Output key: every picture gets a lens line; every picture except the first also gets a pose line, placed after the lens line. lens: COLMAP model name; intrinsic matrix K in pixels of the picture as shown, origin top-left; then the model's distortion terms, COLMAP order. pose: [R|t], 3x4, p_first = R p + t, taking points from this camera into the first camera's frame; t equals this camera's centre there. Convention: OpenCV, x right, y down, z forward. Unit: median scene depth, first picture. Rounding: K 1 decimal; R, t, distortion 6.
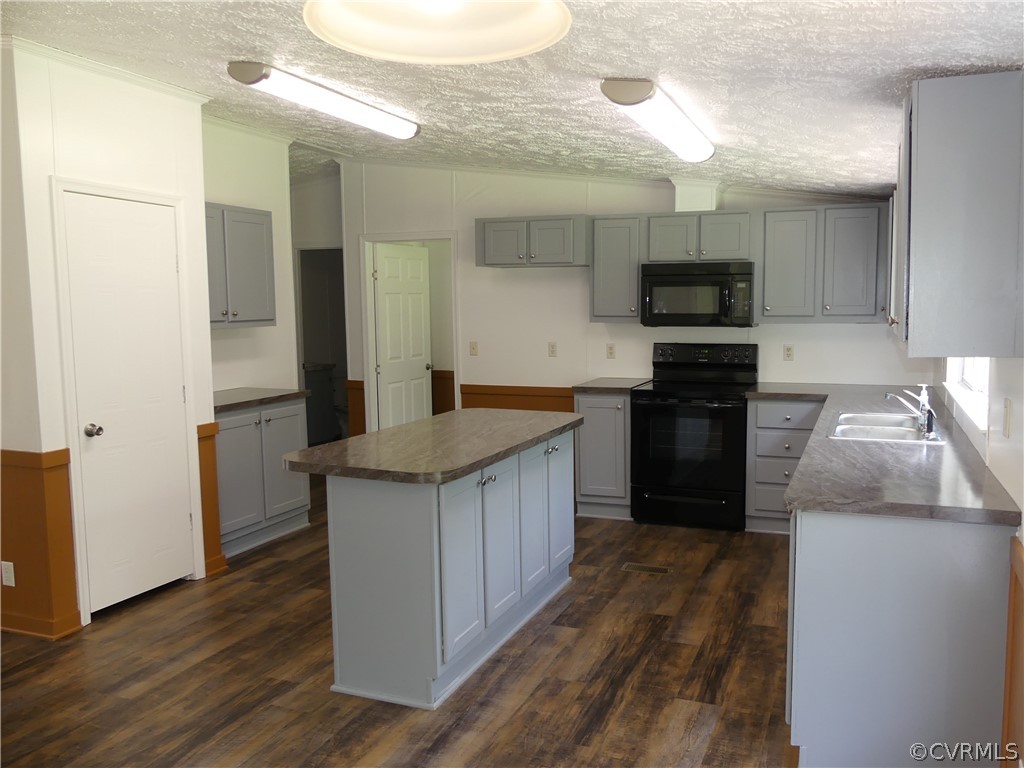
lens RADIAL K [[804.8, 0, 555.9], [0, 804.8, 407.4], [0, 0, 1]] dist [-0.021008, 0.022277]
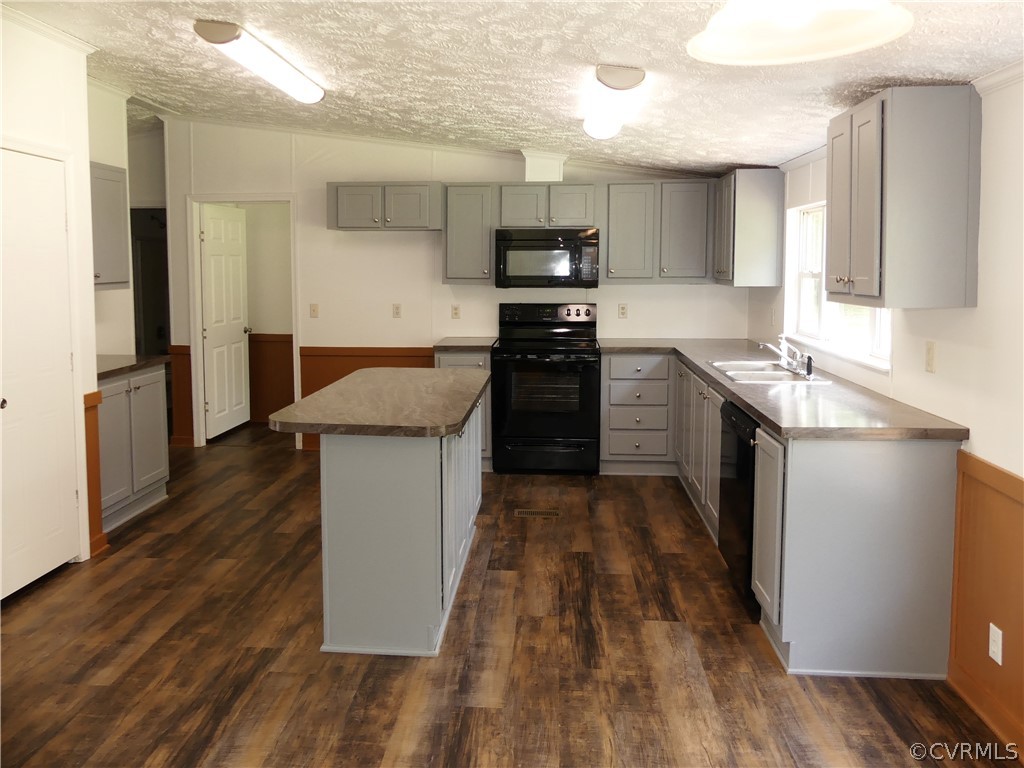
lens RADIAL K [[804.8, 0, 465.6], [0, 804.8, 343.4], [0, 0, 1]] dist [-0.021008, 0.022277]
pose [[0.967135, -0.021353, 0.253364, -0.246558], [0.029868, 0.999109, -0.029809, 0.003862], [-0.252502, 0.036396, 0.966912, -0.016741]]
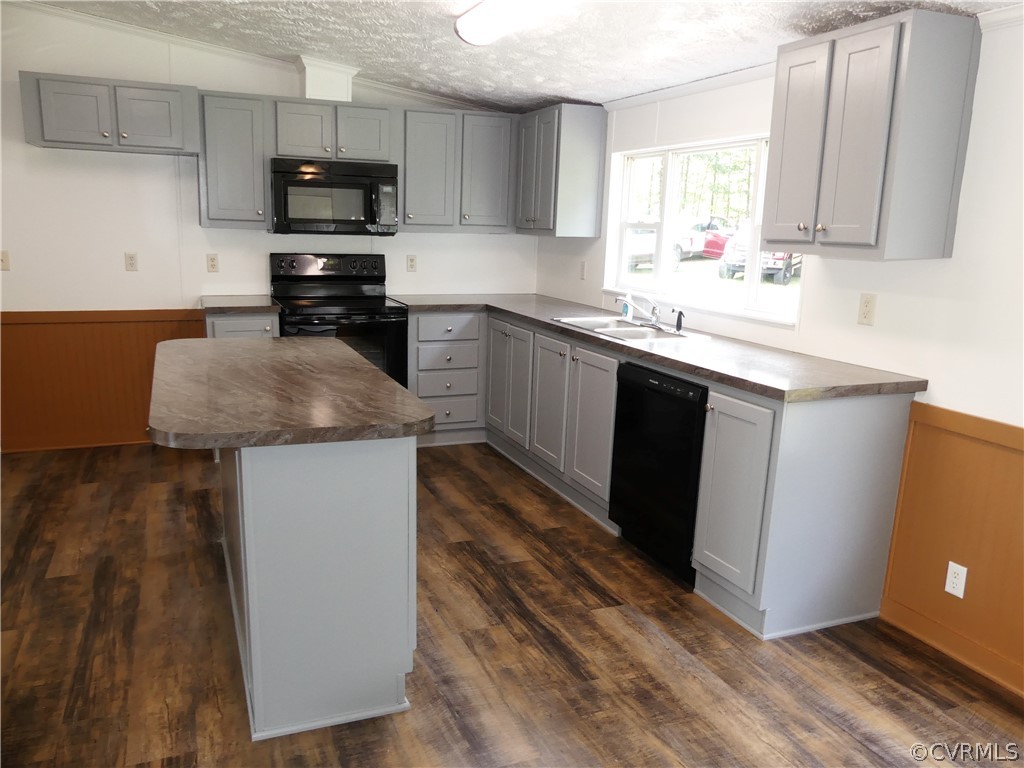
lens RADIAL K [[804.8, 0, 483.9], [0, 804.8, 433.9], [0, 0, 1]] dist [-0.021008, 0.022277]
pose [[0.737623, -0.145561, 0.659337, -0.394549], [0.055467, 0.986249, 0.155680, -0.012940], [-0.672931, -0.078261, 0.735554, 0.249583]]
